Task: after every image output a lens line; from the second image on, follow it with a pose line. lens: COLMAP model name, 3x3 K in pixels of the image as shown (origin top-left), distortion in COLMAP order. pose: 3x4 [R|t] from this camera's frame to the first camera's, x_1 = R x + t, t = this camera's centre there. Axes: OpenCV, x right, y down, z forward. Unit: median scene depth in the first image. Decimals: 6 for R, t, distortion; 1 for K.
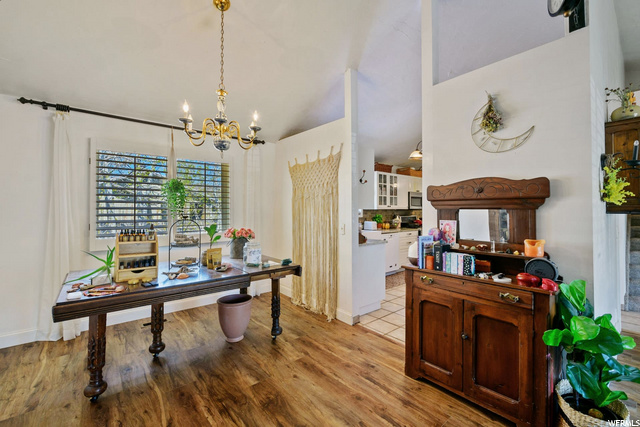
lens RADIAL K [[267.6, 0, 318.8], [0, 267.6, 209.3], [0, 0, 1]] dist [0.000092, -0.000253]
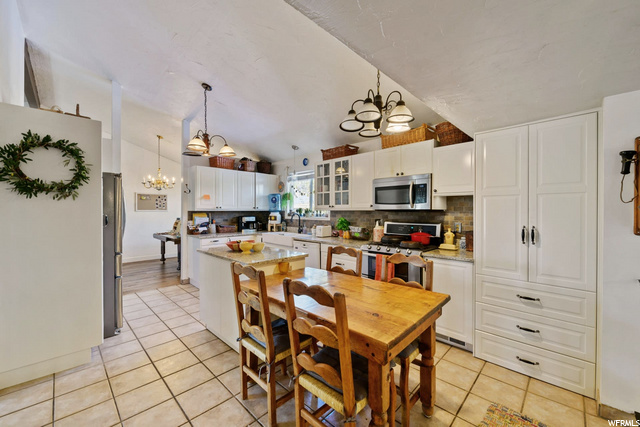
lens RADIAL K [[253.4, 0, 321.1], [0, 253.4, 211.5], [0, 0, 1]] dist [0.003297, 0.000177]
pose [[0.097237, 0.005006, -0.995249, 0.948227], [0.006957, 0.999960, 0.005709, -0.002084], [0.995237, -0.007479, 0.097198, 0.927685]]
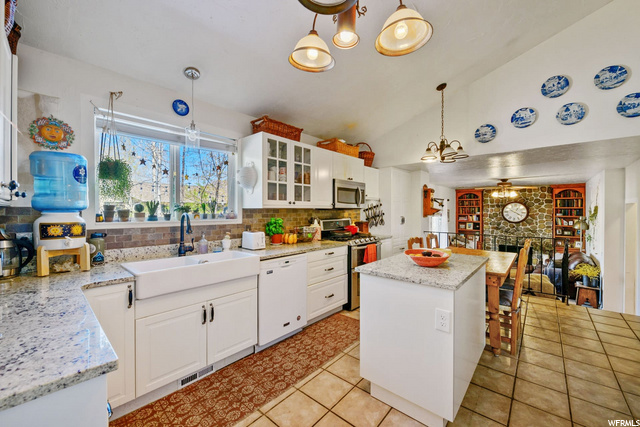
lens RADIAL K [[253.4, 0, 321.1], [0, 253.4, 214.6], [0, 0, 1]] dist [0.003297, 0.000177]
pose [[0.987568, -0.000191, 0.157193, 0.246469], [-0.003210, 0.999766, 0.021386, 0.000895], [-0.157160, -0.021625, 0.987336, 0.506228]]
